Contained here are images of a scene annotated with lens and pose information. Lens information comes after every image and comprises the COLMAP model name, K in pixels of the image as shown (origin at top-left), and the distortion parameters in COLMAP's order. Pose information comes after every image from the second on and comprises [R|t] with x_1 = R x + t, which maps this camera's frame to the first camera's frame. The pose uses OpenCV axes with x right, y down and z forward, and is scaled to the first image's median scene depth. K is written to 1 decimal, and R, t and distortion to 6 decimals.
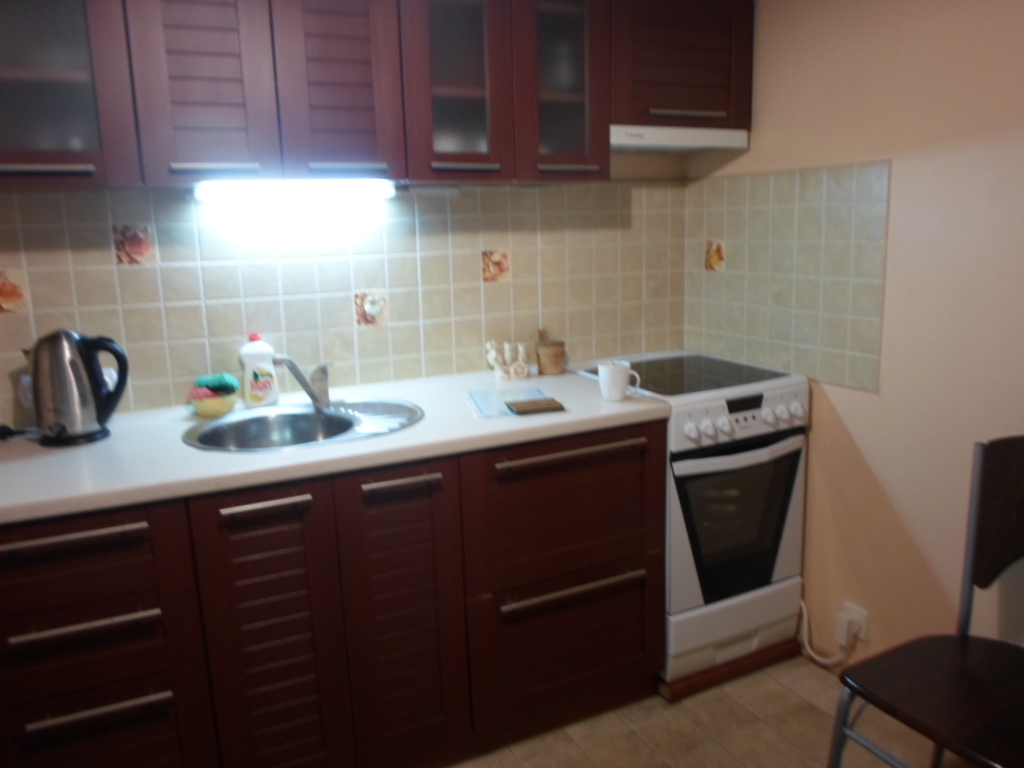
lens RADIAL K [[772.3, 0, 512.0], [0, 772.3, 384.0], [0, 0, 1]] dist [-0.028679, -0.001774]
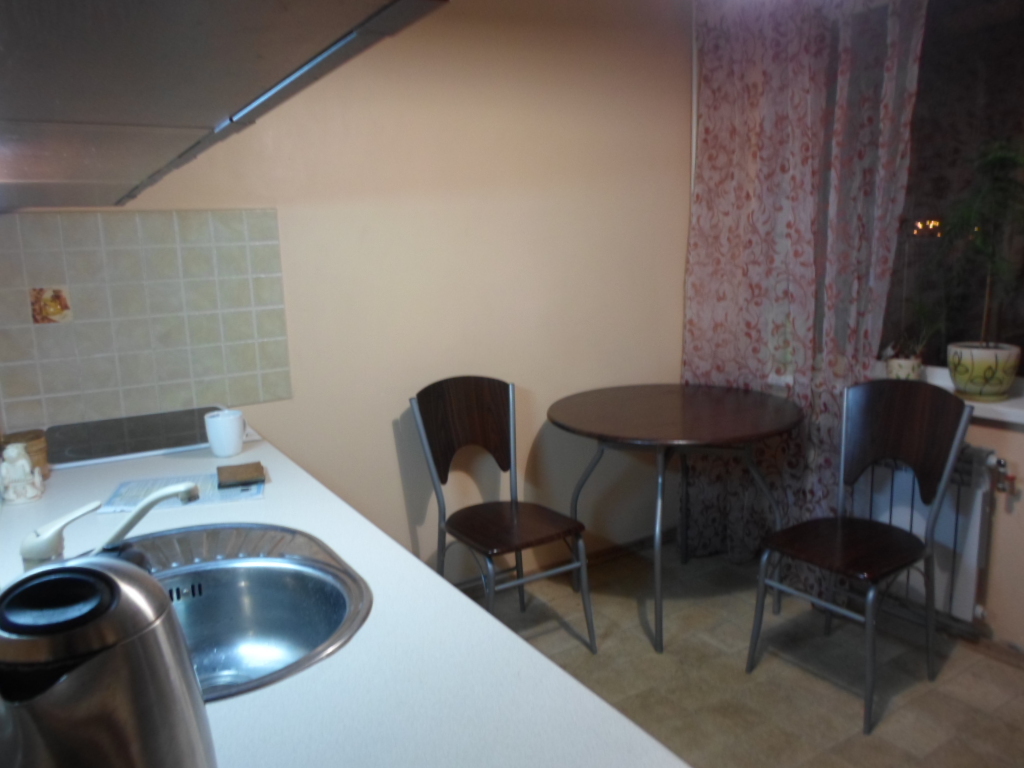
lens RADIAL K [[772.3, 0, 512.0], [0, 772.3, 384.0], [0, 0, 1]] dist [-0.028679, -0.001774]
pose [[-0.091352, -0.144733, 0.985245, -0.678603], [0.234232, 0.958500, 0.162522, -0.112536], [-0.967879, 0.245623, -0.053660, 0.644236]]
